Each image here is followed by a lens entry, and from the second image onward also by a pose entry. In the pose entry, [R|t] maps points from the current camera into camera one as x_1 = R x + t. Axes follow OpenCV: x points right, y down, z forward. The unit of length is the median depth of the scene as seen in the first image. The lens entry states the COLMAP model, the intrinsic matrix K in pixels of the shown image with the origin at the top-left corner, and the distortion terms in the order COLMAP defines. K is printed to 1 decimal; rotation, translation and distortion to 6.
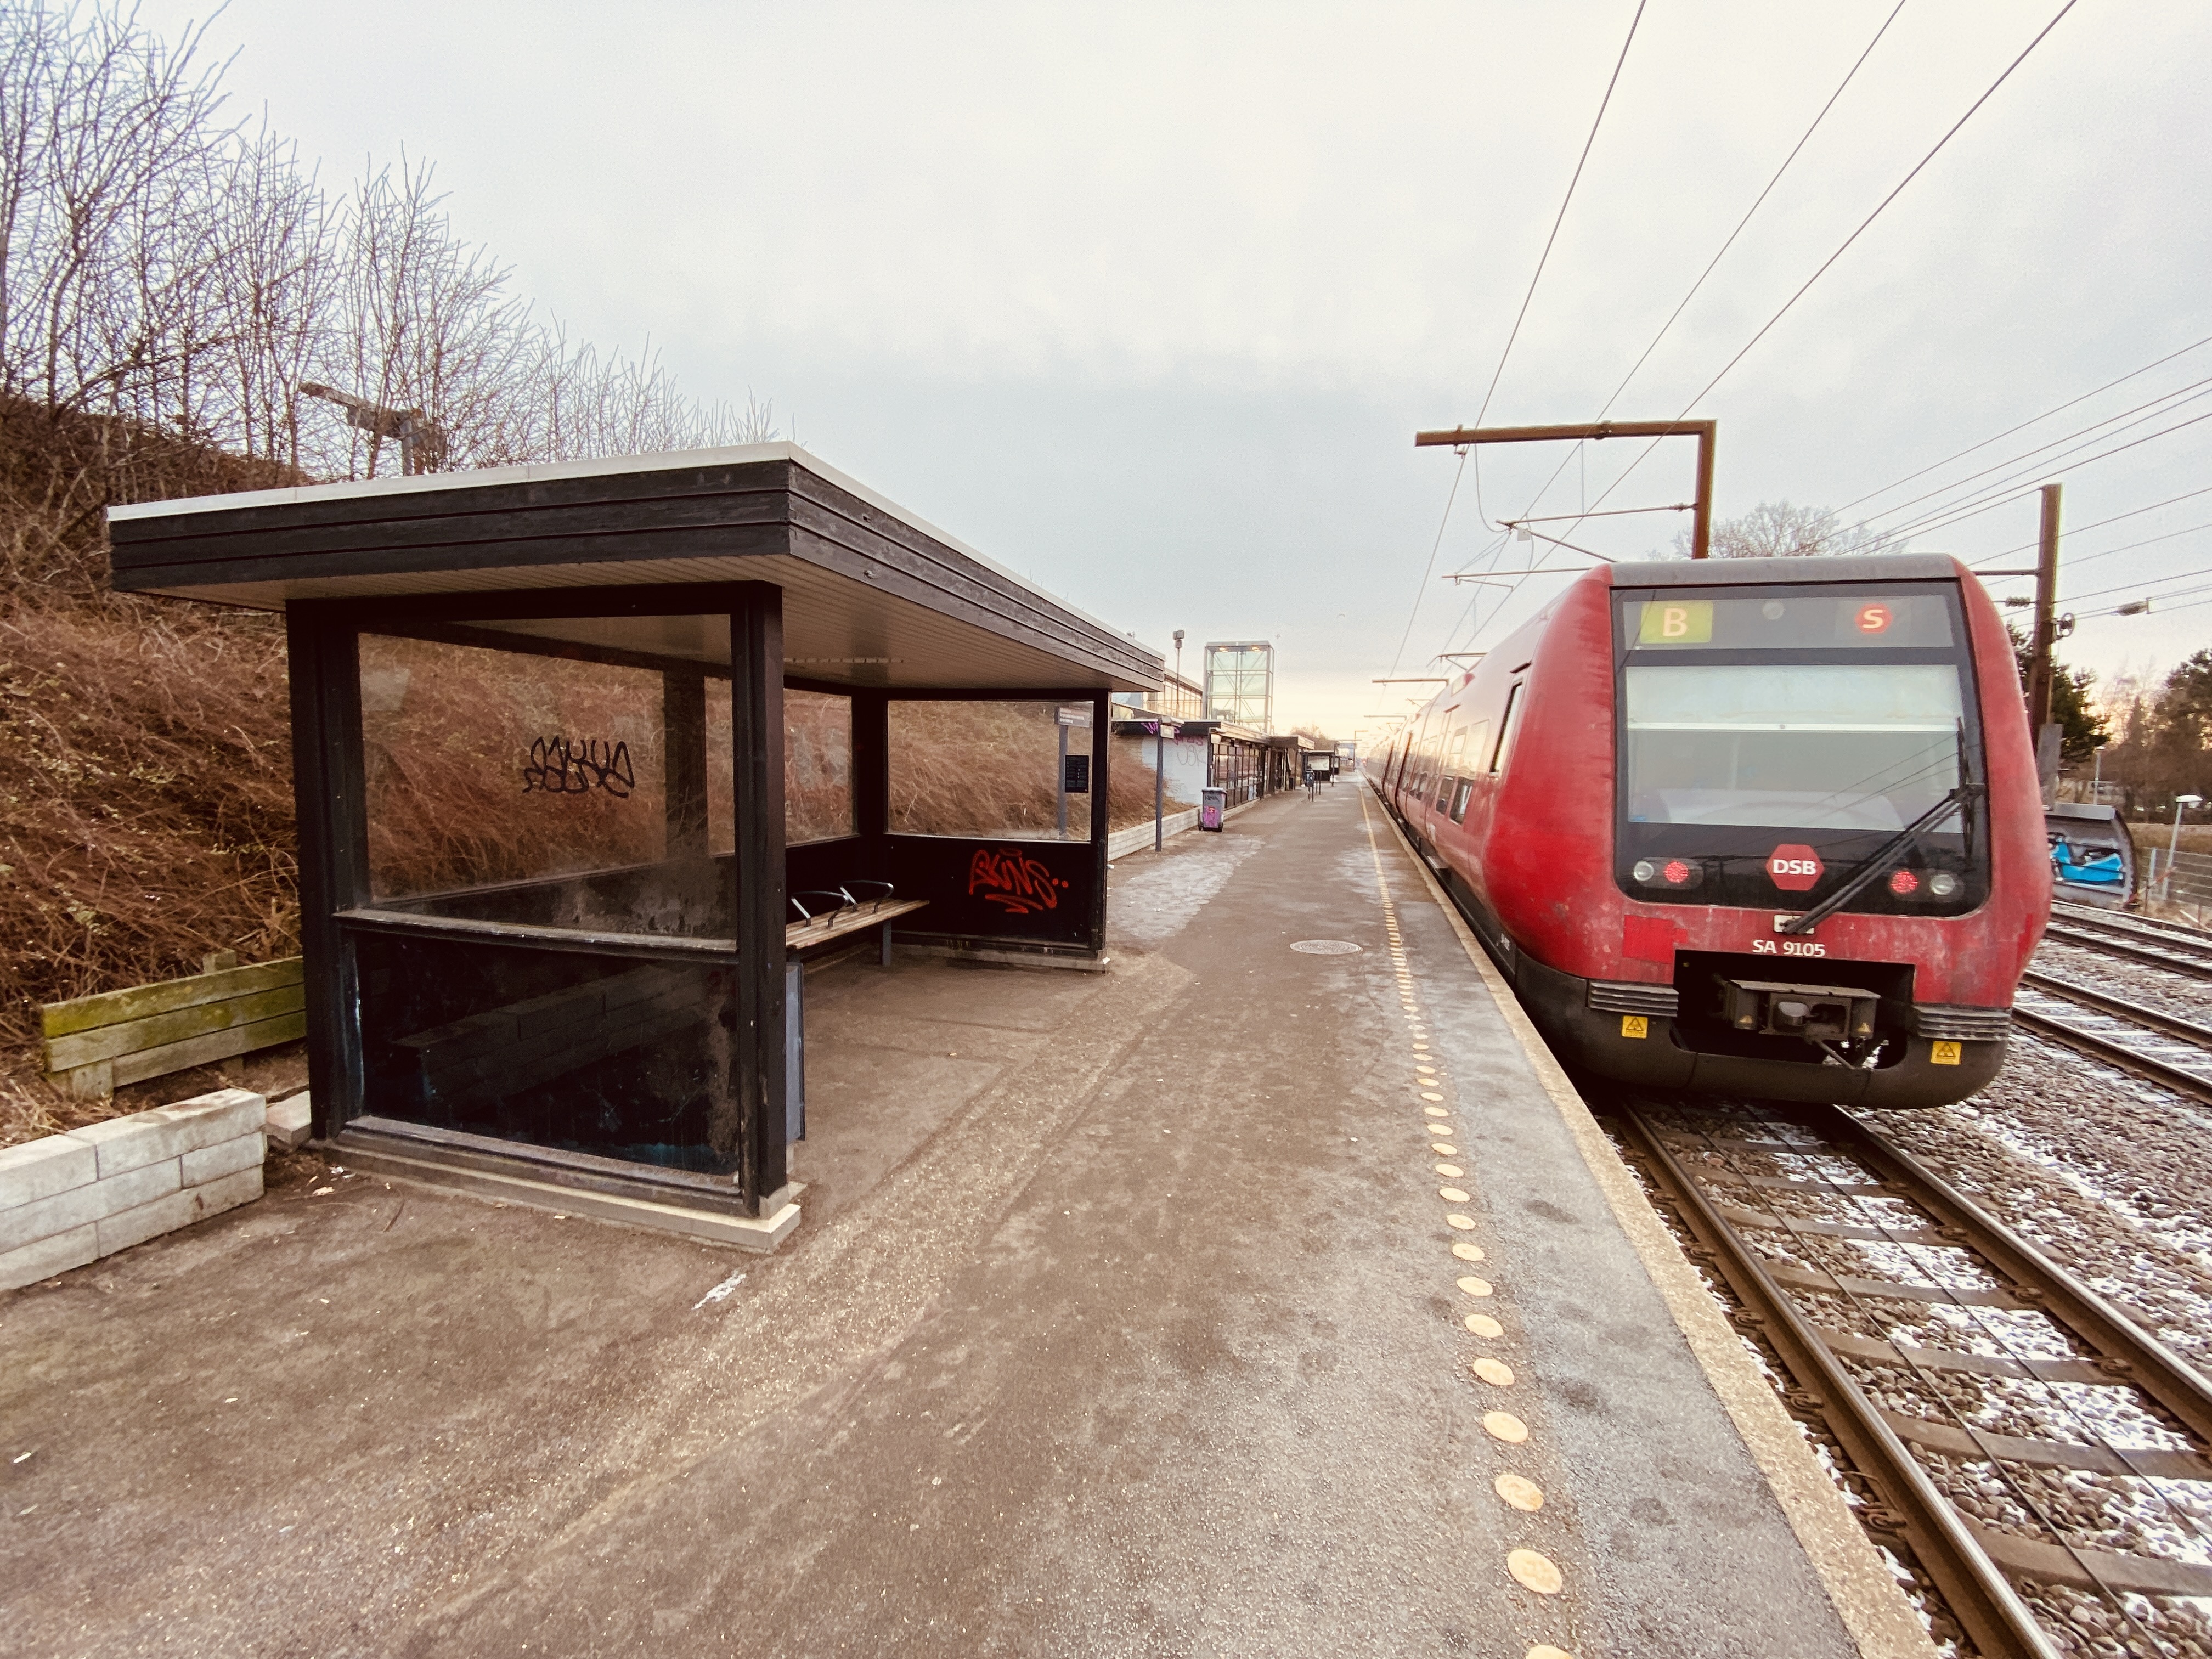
lens RADIAL K [[891.4, 0, 1094.6], [0, 891.4, 839.1], [0, 0, 1]] dist [0.013109, -0.018627]
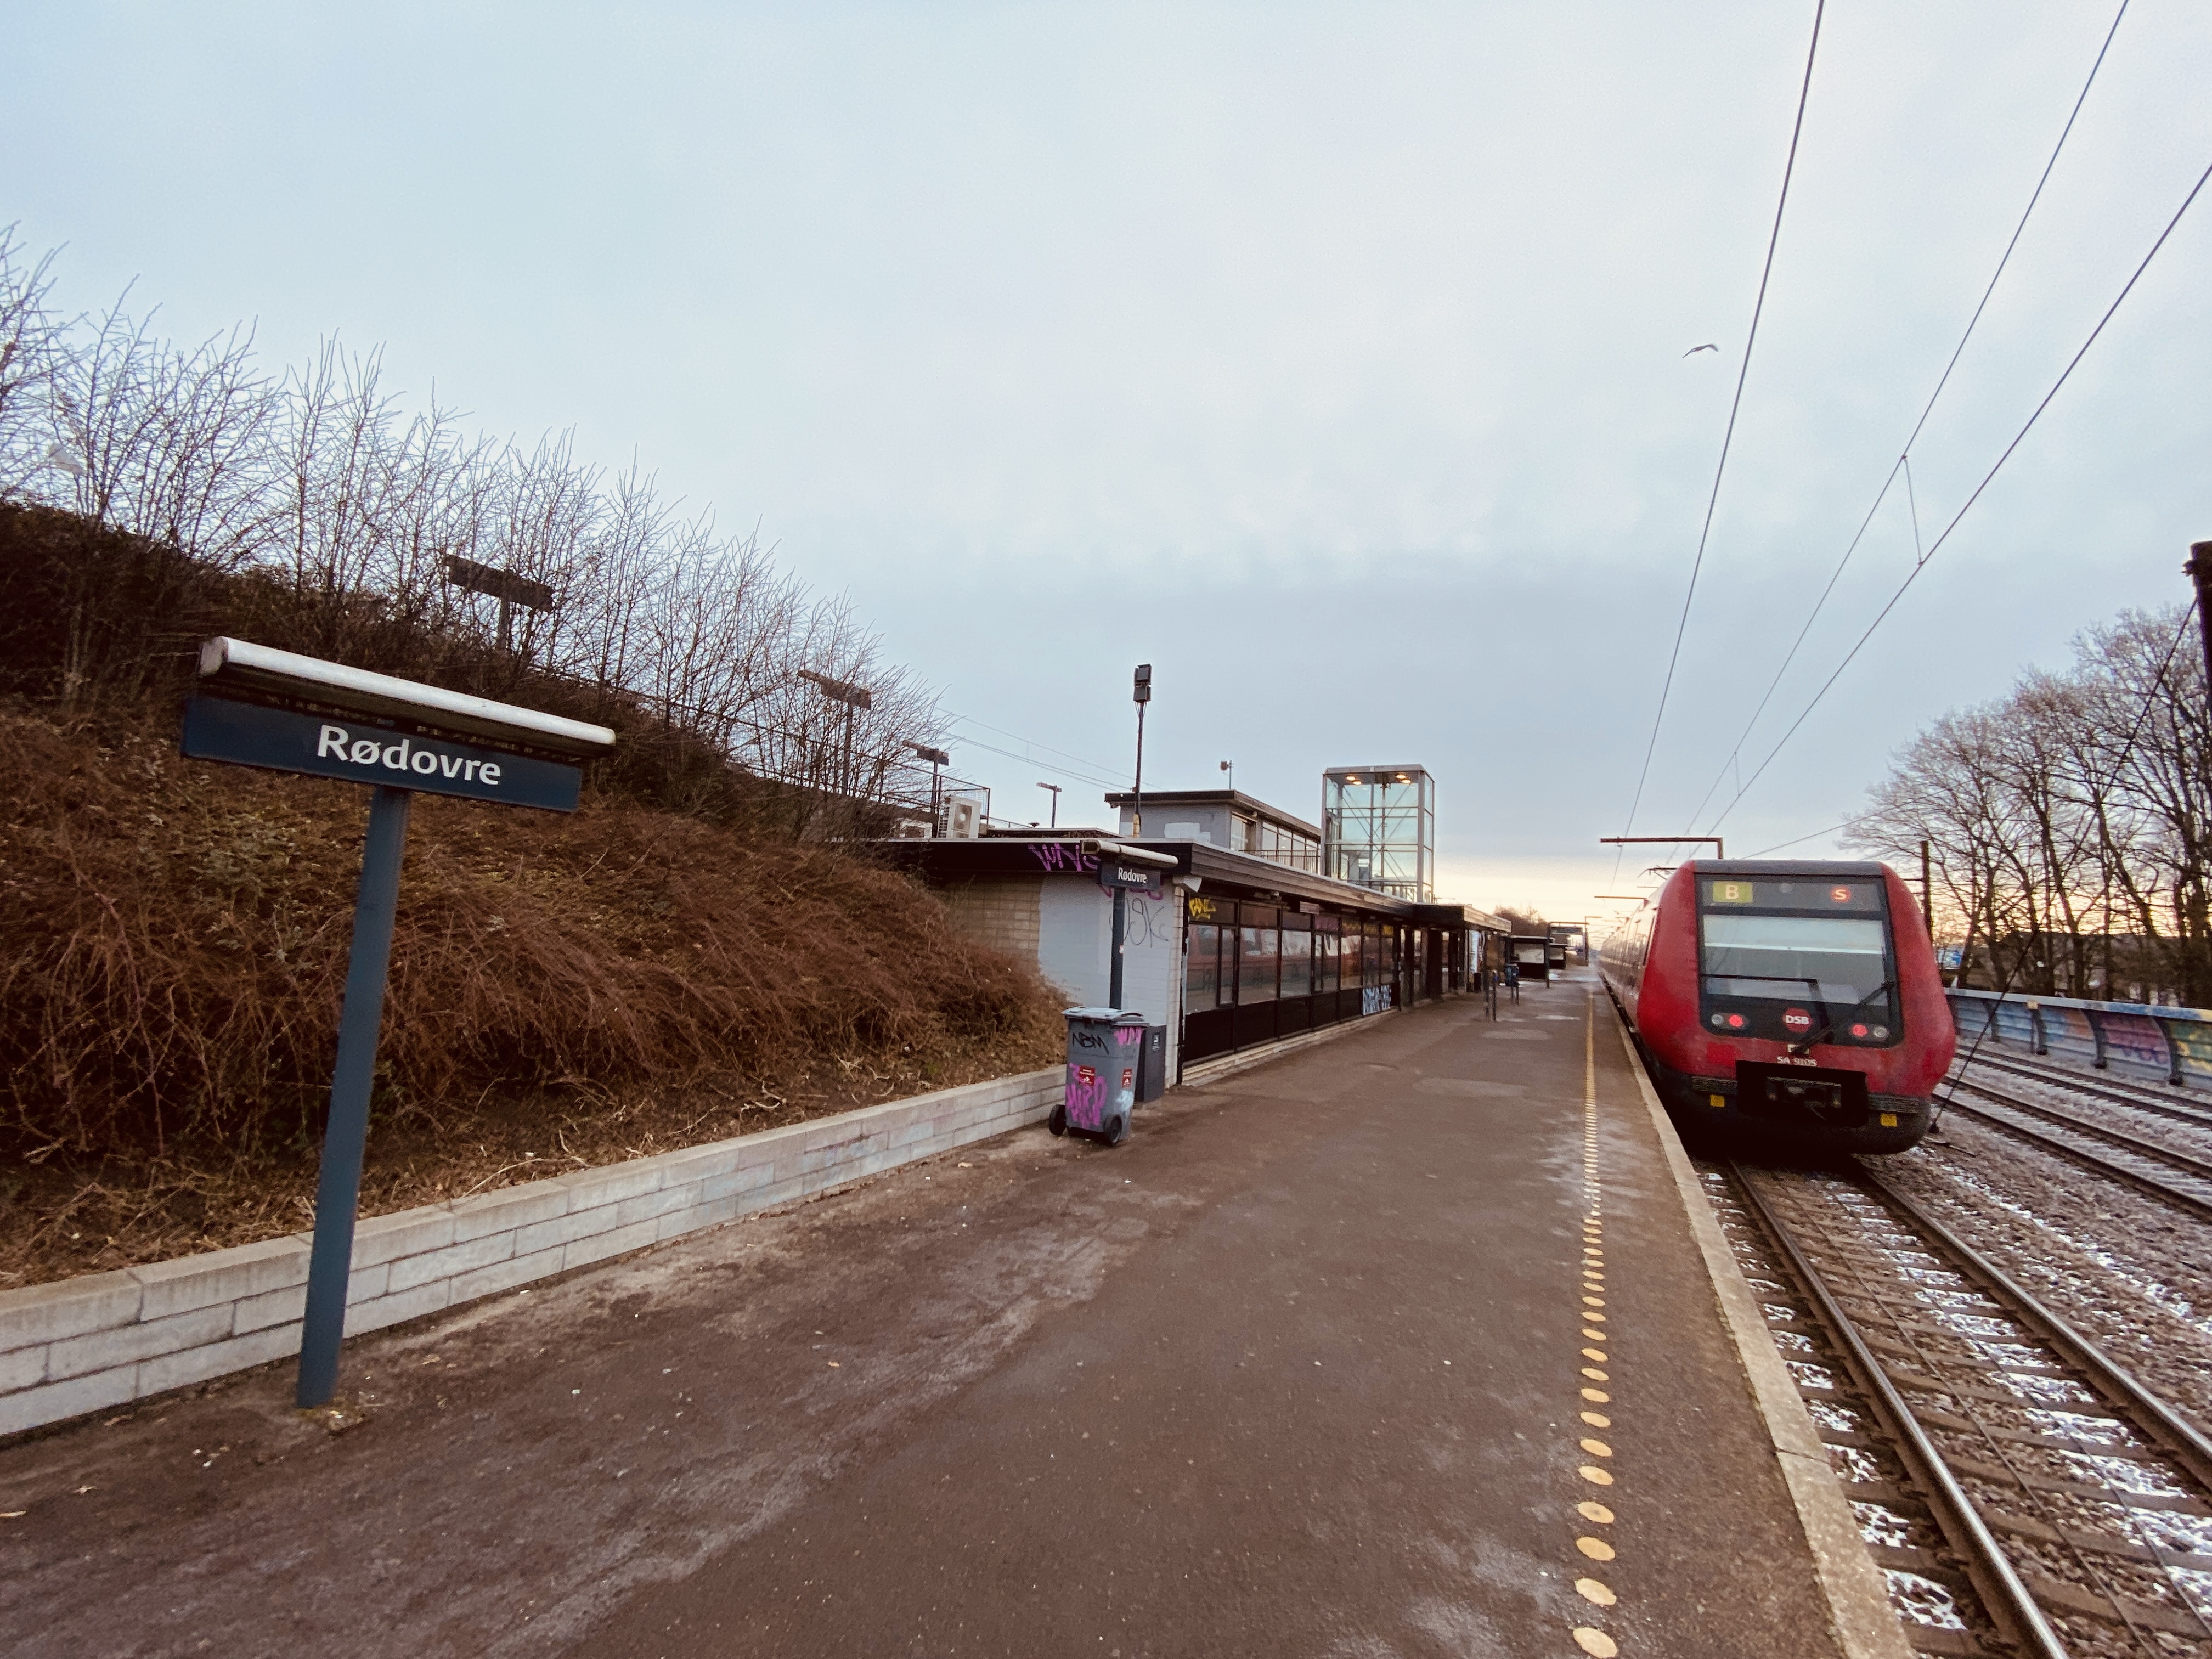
lens RADIAL K [[891.4, 0, 1094.6], [0, 891.4, 839.1], [0, 0, 1]] dist [0.013109, -0.018627]
pose [[0.974708, 0.008907, -0.223305, 0.104586], [-0.052686, 0.980200, -0.190872, -0.028239], [0.217184, 0.197809, 0.955878, 0.320886]]
